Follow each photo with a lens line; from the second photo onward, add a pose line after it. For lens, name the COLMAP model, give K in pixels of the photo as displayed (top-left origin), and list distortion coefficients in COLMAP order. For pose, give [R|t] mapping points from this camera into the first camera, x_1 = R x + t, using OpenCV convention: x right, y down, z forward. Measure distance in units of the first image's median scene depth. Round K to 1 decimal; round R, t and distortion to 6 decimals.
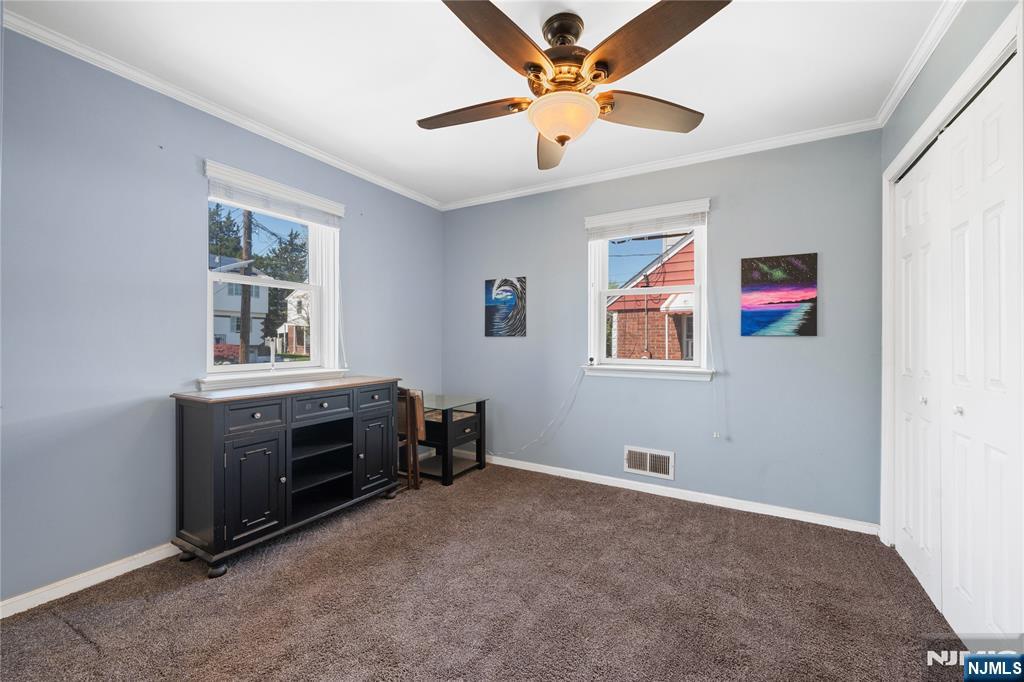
lens RADIAL K [[412.5, 0, 506.7], [0, 412.5, 339.4], [0, 0, 1]] dist [-0.003485, -0.000358]
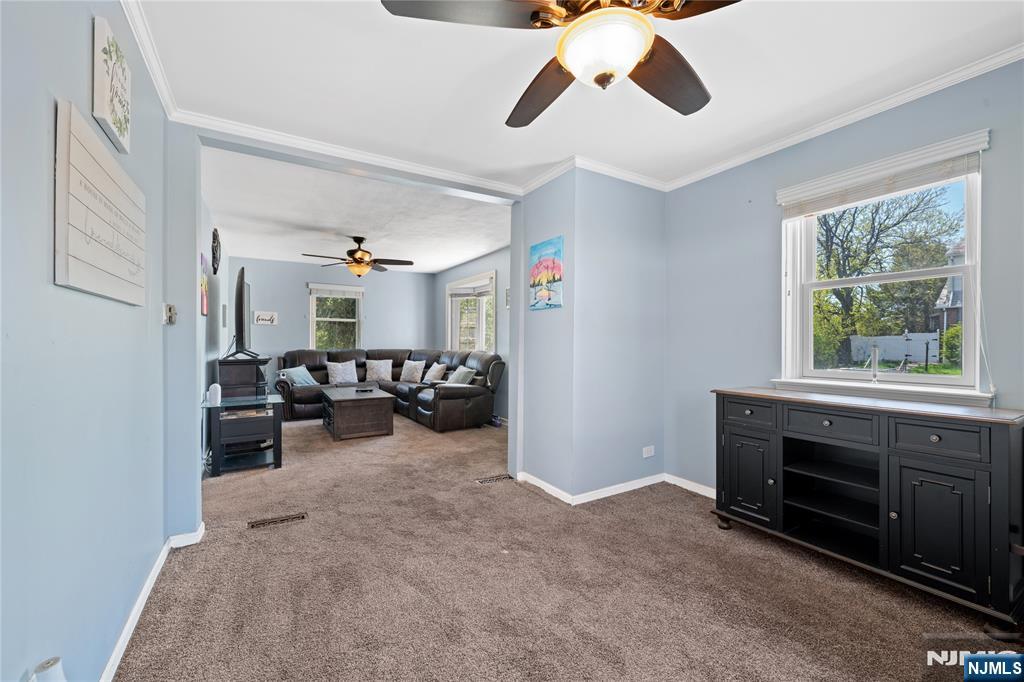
lens RADIAL K [[412.5, 0, 511.9], [0, 412.5, 343.3], [0, 0, 1]] dist [-0.003485, -0.000358]
pose [[-0.484453, -0.003034, -0.874812, 0.672708], [-0.003597, 0.999992, -0.001476, -0.001173], [0.874810, 0.002431, -0.484461, 0.935971]]
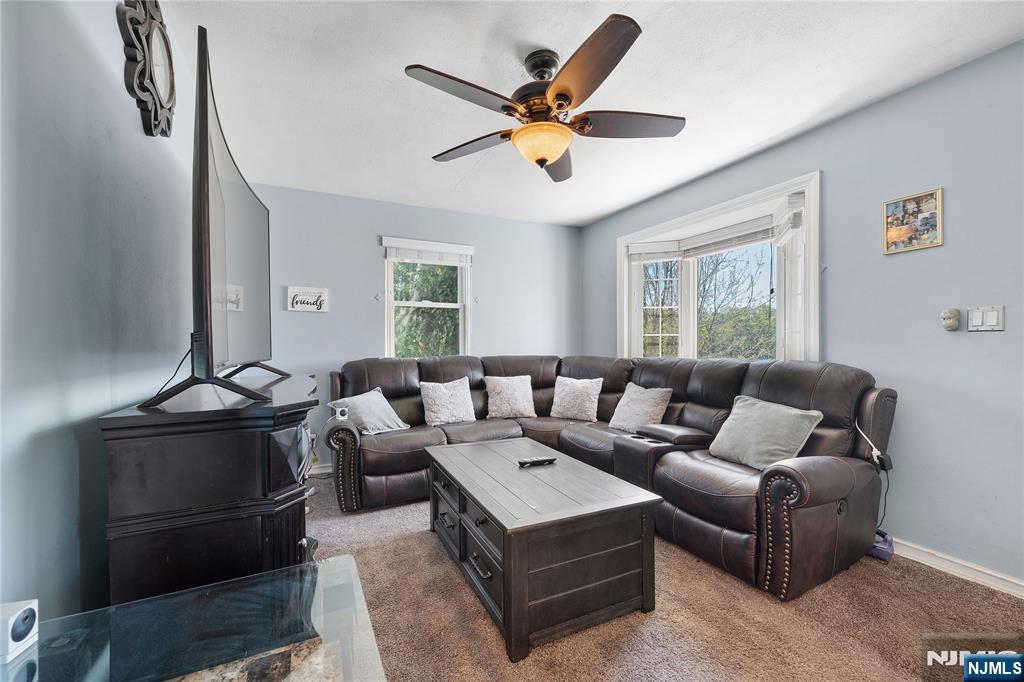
lens RADIAL K [[412.5, 0, 509.2], [0, 412.5, 343.6], [0, 0, 1]] dist [-0.003485, -0.000358]
pose [[-0.567027, -0.002039, -0.823697, 0.526737], [0.003246, 0.999984, -0.004710, -0.001097], [0.823693, -0.005344, -0.567011, 0.691858]]
